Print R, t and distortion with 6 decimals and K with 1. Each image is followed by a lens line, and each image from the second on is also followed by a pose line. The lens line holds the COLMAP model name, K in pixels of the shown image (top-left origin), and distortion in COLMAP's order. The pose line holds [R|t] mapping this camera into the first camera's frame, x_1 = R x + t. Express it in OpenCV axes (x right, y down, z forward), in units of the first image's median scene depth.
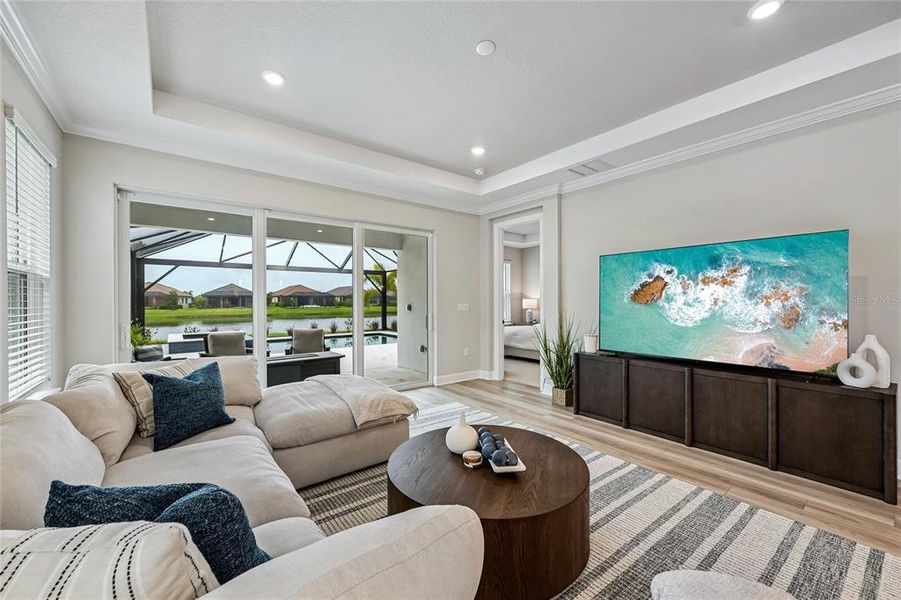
lens RADIAL K [[355.4, 0, 450.6], [0, 355.4, 301.1], [0, 0, 1]] dist [0.000274, 0.000144]
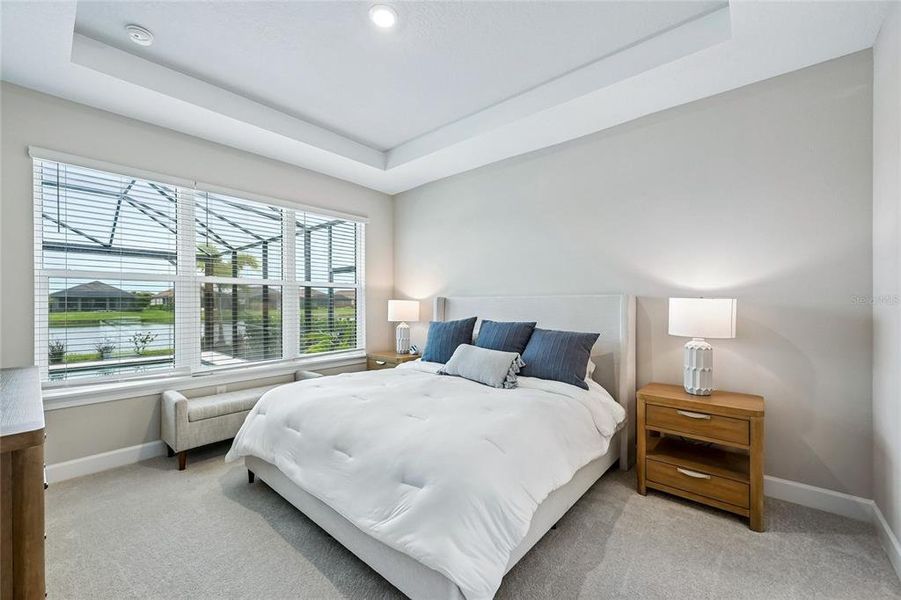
lens RADIAL K [[355.4, 0, 450.6], [0, 355.4, 301.1], [0, 0, 1]] dist [0.000274, 0.000144]
pose [[0.978842, 0.003489, 0.204589, 0.111482], [-0.002053, 0.999972, -0.007233, -0.000895], [-0.204609, 0.006660, 0.978821, 0.321550]]
